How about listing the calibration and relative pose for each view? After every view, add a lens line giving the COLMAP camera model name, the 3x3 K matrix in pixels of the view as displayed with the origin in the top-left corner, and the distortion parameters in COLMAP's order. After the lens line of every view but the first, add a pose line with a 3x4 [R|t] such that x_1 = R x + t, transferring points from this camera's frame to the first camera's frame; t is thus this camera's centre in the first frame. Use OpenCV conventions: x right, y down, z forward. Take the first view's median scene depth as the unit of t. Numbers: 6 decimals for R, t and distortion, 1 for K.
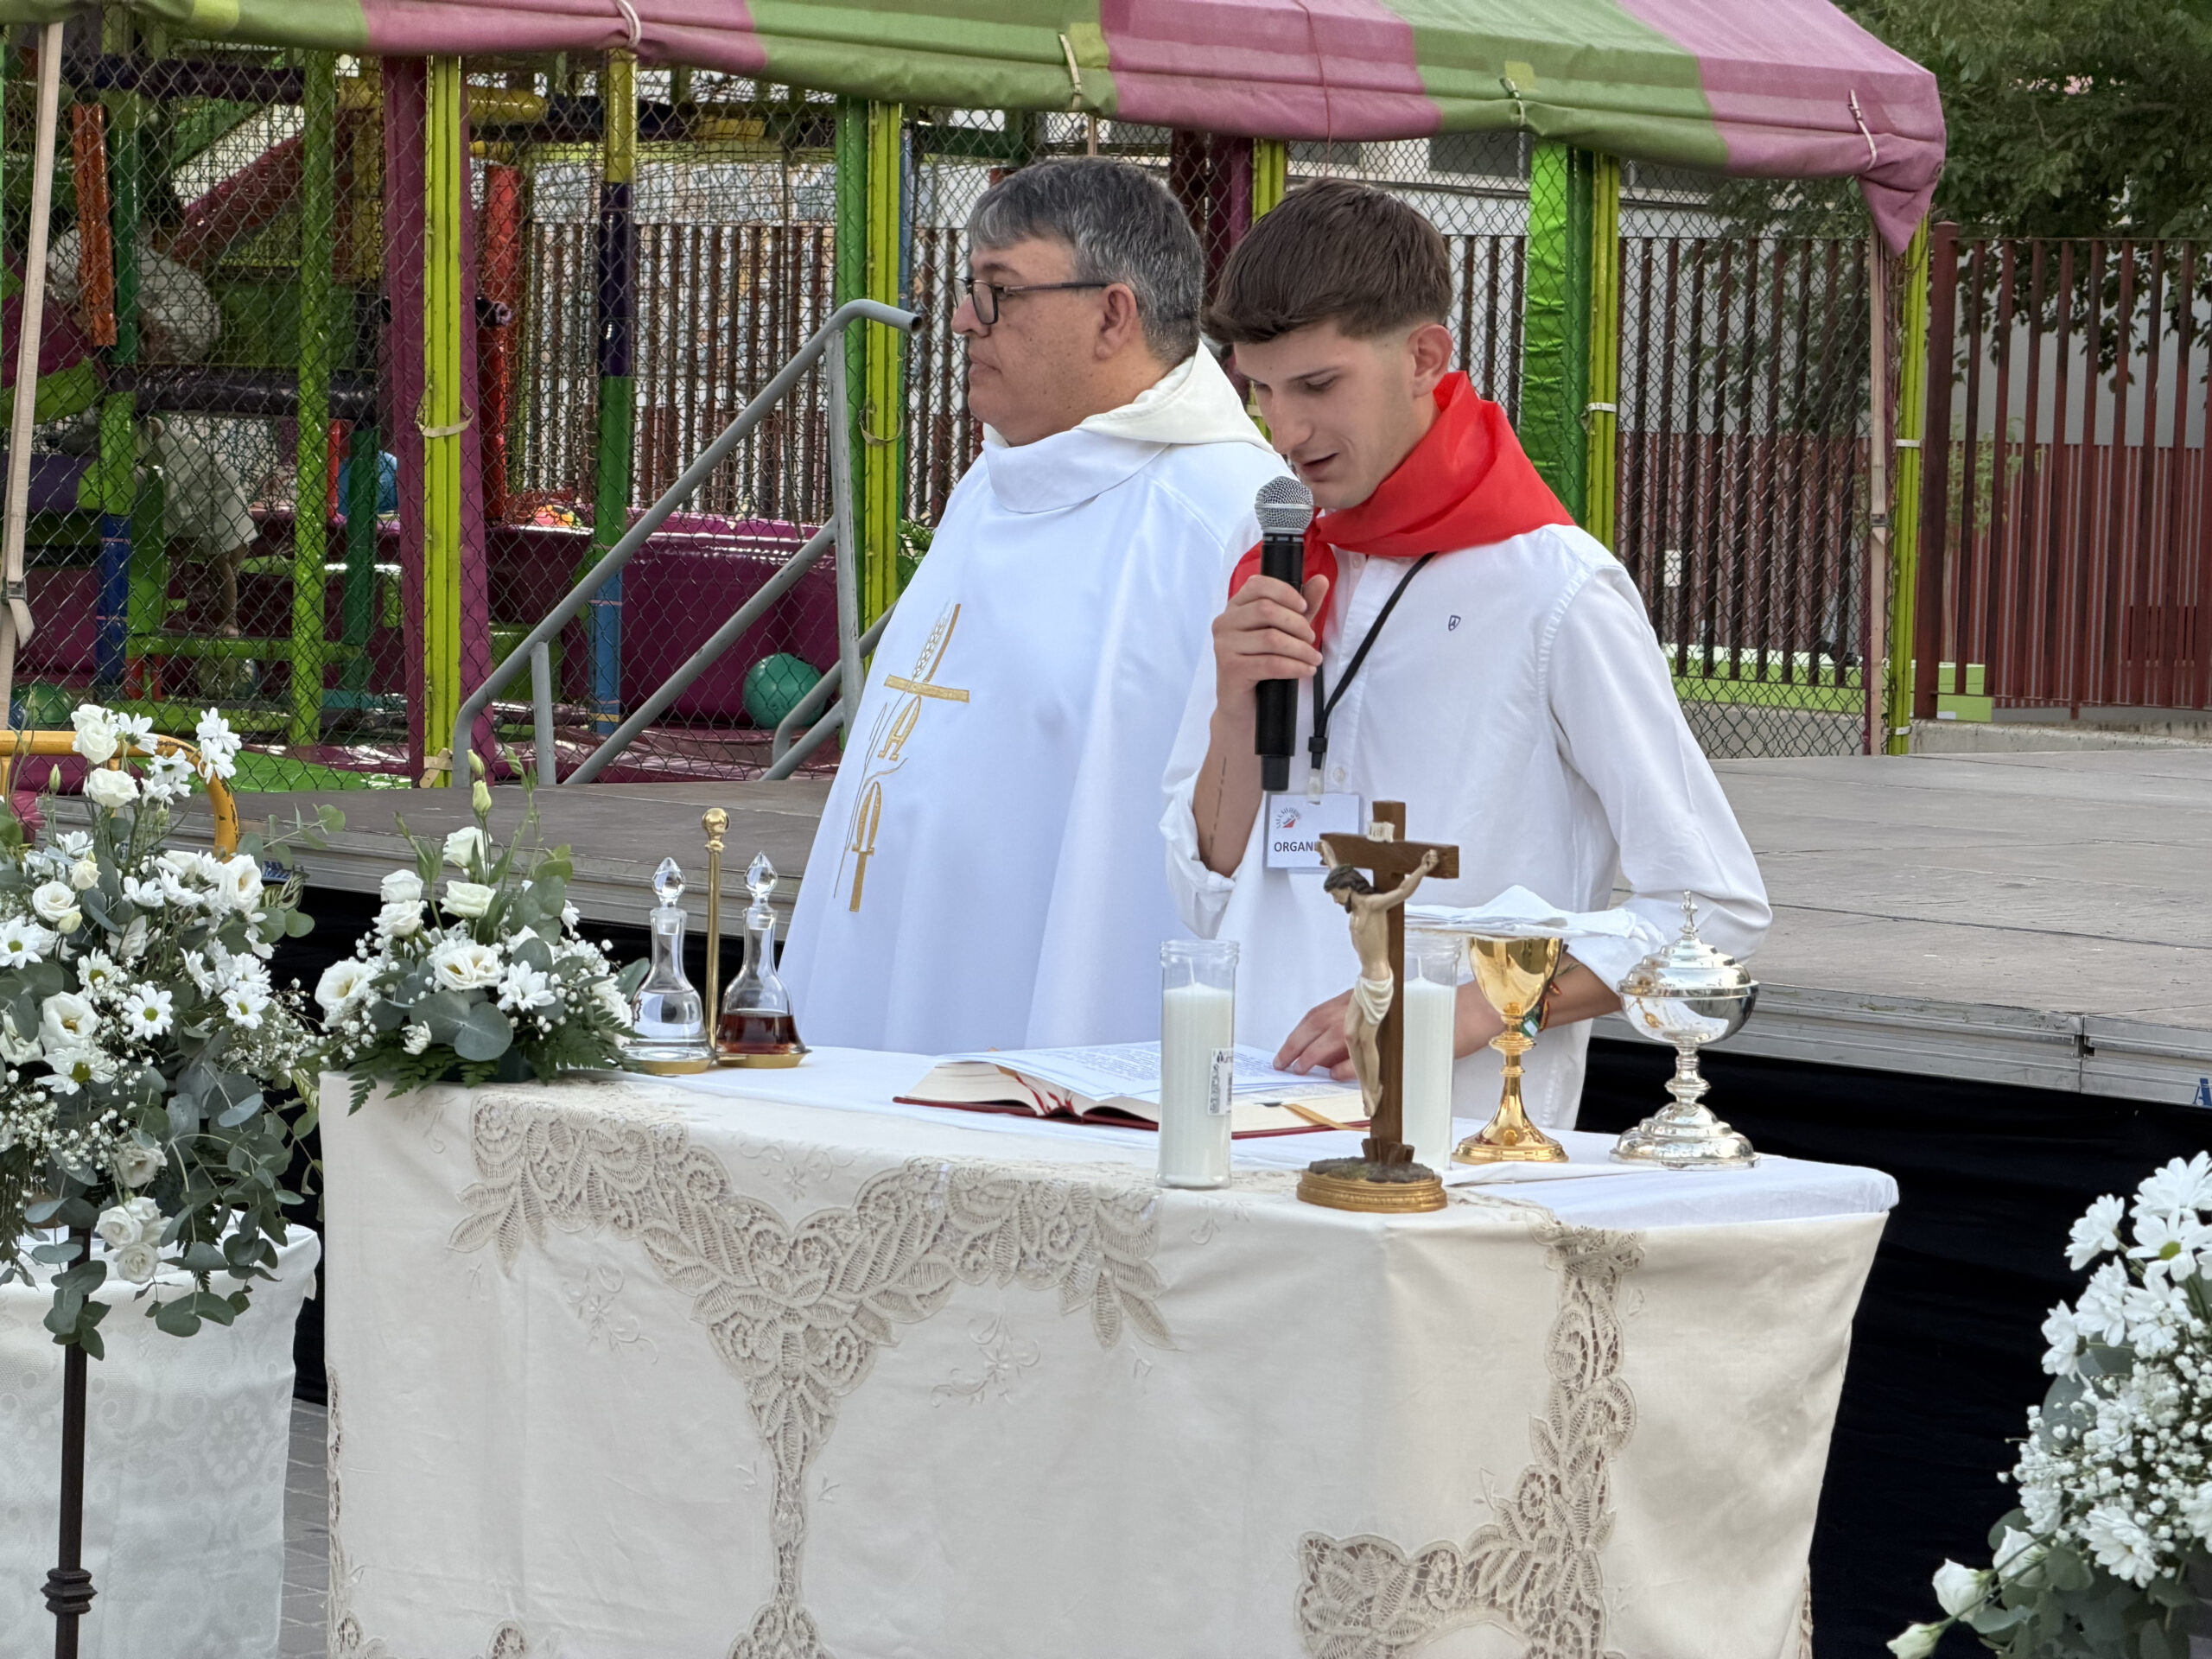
lens RADIAL K [[6750.6, 0, 1106.0], [0, 6750.6, 829.5], [0, 0, 1]] dist [0.218780, 0.876387]
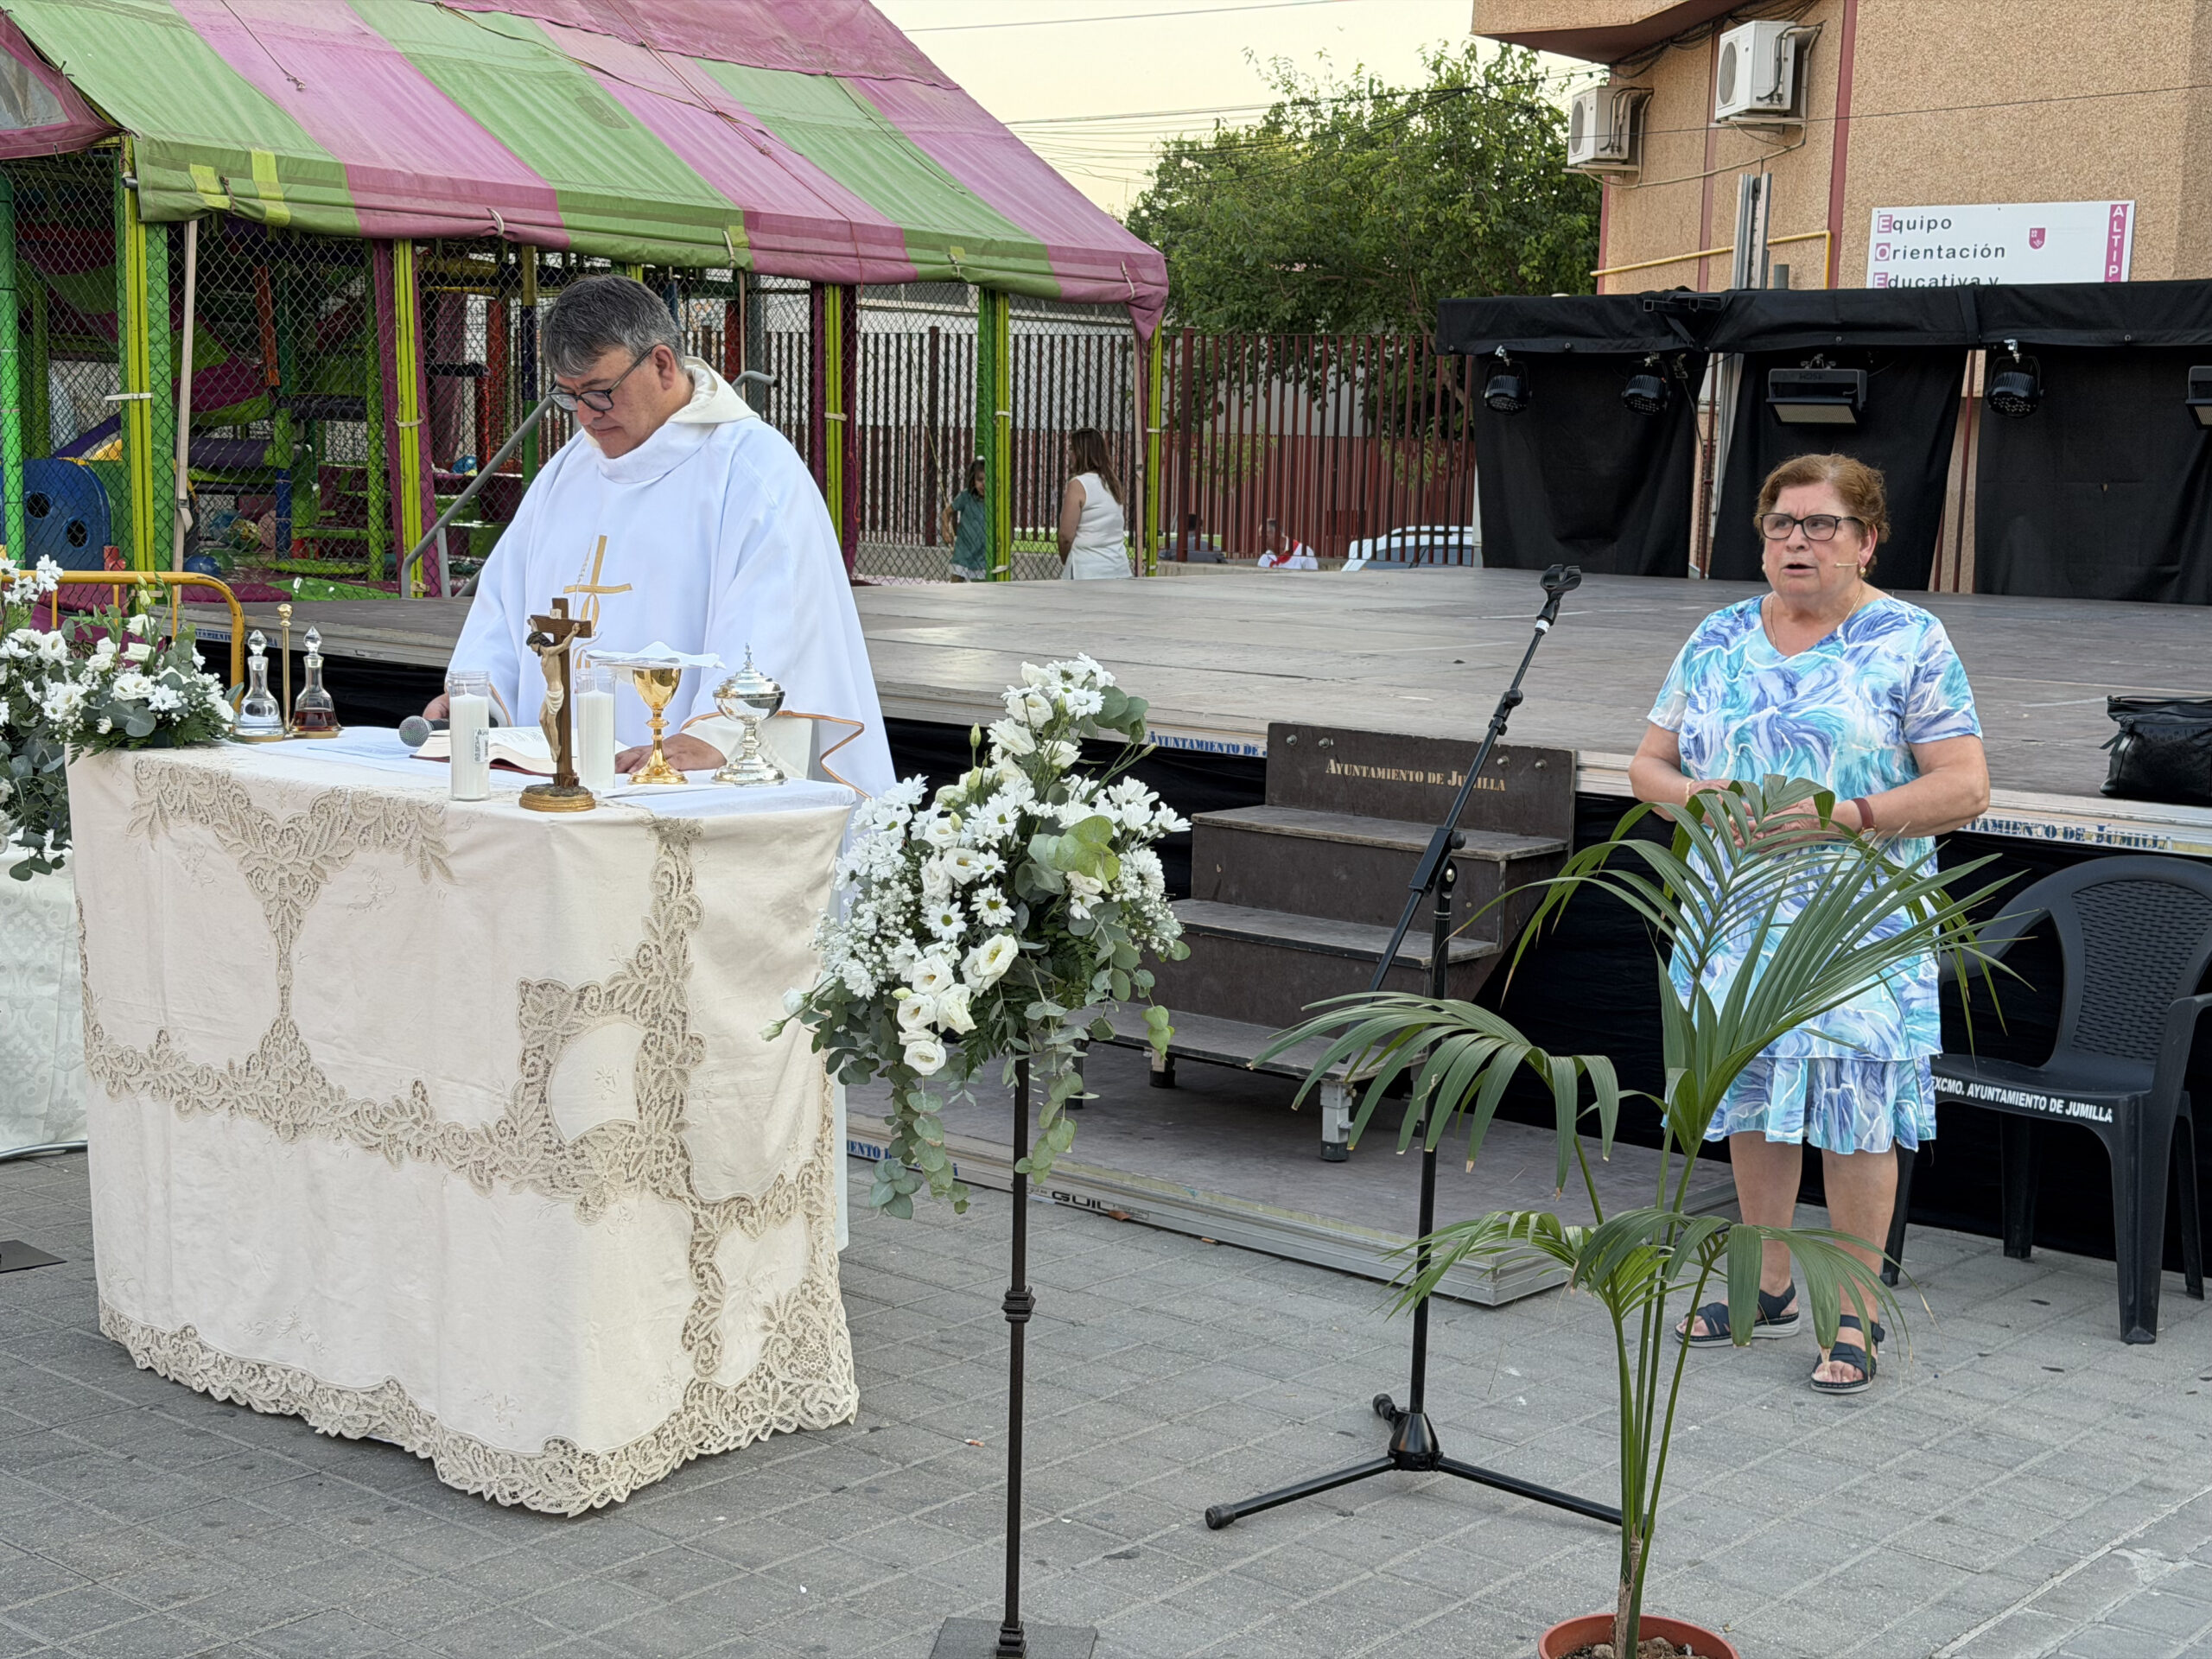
lens RADIAL K [[3097.6, 0, 1112.0], [0, 3097.6, 795.7], [0, 0, 1]] dist [0.205234, -0.407038]
pose [[0.997632, -0.014468, 0.067244, 0.121187], [0.010605, 0.998291, 0.057463, 0.002420], [-0.067960, -0.056614, 0.996080, 0.091907]]
